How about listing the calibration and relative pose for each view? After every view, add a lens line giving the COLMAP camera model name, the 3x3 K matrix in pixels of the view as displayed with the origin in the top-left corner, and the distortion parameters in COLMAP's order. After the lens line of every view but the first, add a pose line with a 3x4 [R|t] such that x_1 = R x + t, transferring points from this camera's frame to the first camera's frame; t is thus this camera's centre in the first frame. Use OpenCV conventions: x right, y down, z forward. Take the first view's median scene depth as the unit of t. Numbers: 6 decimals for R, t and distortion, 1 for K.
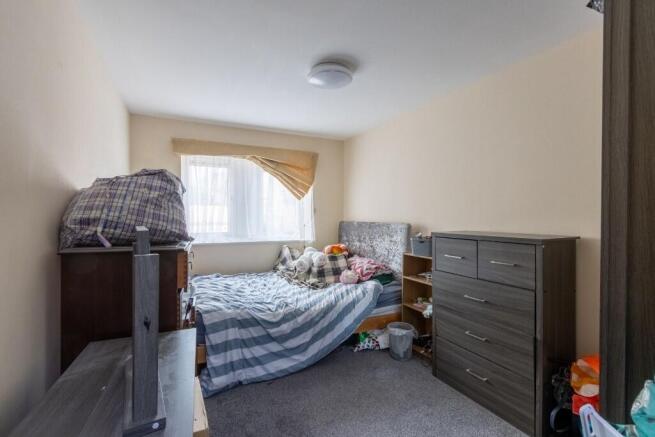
lens RADIAL K [[297.7, 0, 327.5], [0, 297.7, 218.5], [0, 0, 1]] dist [0.002774, -0.000048]
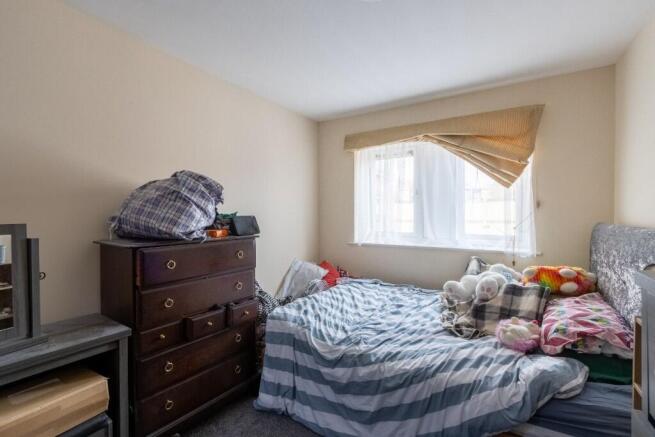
lens RADIAL K [[297.7, 0, 327.5], [0, 297.7, 218.5], [0, 0, 1]] dist [0.002774, -0.000048]
pose [[0.532474, 0.012355, -0.846356, 0.294006], [-0.003177, 0.999916, 0.012597, -0.004187], [0.846441, -0.004019, 0.532468, 0.414560]]
